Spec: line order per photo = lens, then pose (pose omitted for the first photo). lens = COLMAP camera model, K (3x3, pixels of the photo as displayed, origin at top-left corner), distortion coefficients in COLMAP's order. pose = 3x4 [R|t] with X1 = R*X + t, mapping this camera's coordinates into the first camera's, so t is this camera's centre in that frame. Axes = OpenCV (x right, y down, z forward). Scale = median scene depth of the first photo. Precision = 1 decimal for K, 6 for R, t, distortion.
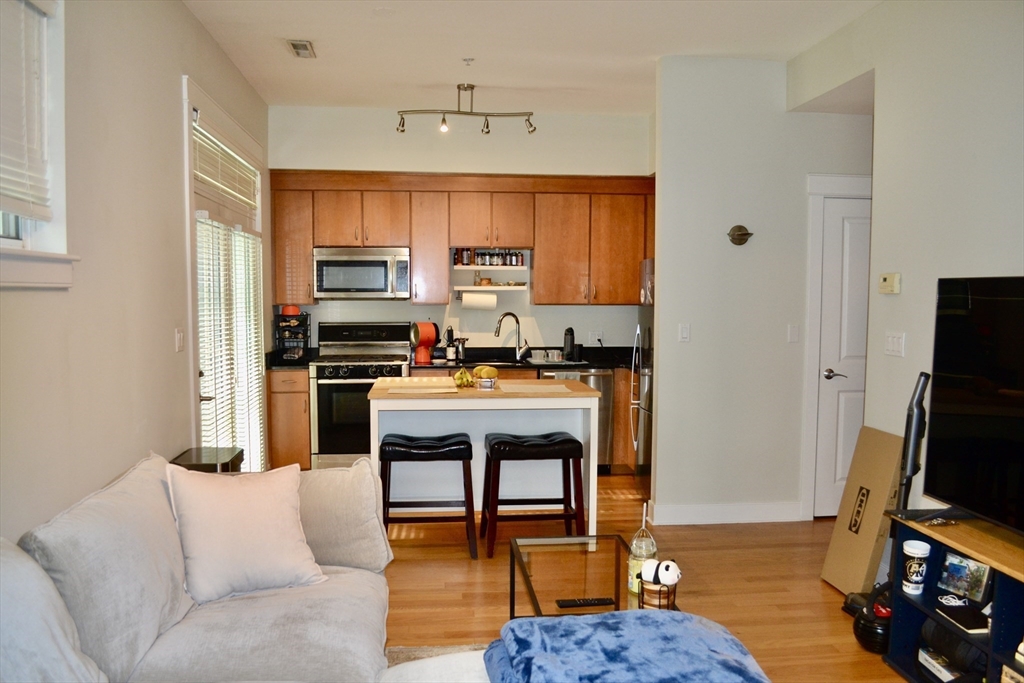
lens RADIAL K [[834.1, 0, 531.4], [0, 834.1, 362.9], [0, 0, 1]] dist [-0.077712, 0.000013]
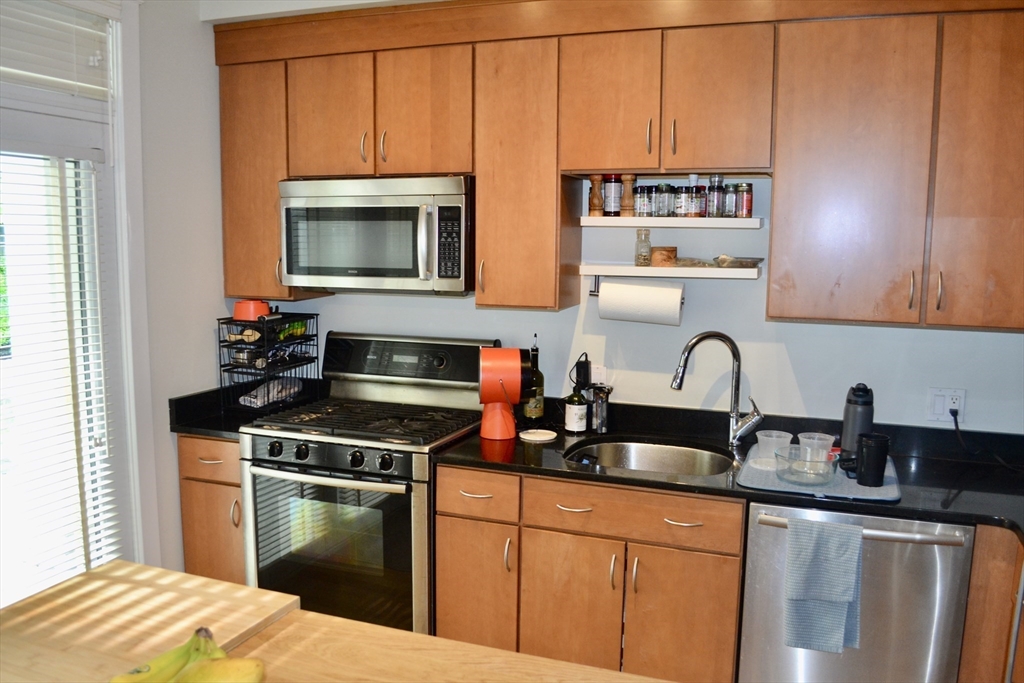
lens RADIAL K [[834.1, 0, 531.4], [0, 834.1, 362.9], [0, 0, 1]] dist [-0.077712, 0.000013]
pose [[0.888692, 0.073350, -0.452599, 0.080748], [-0.048037, 0.996583, 0.067188, -0.069108], [0.455981, -0.037968, 0.889179, 0.600755]]
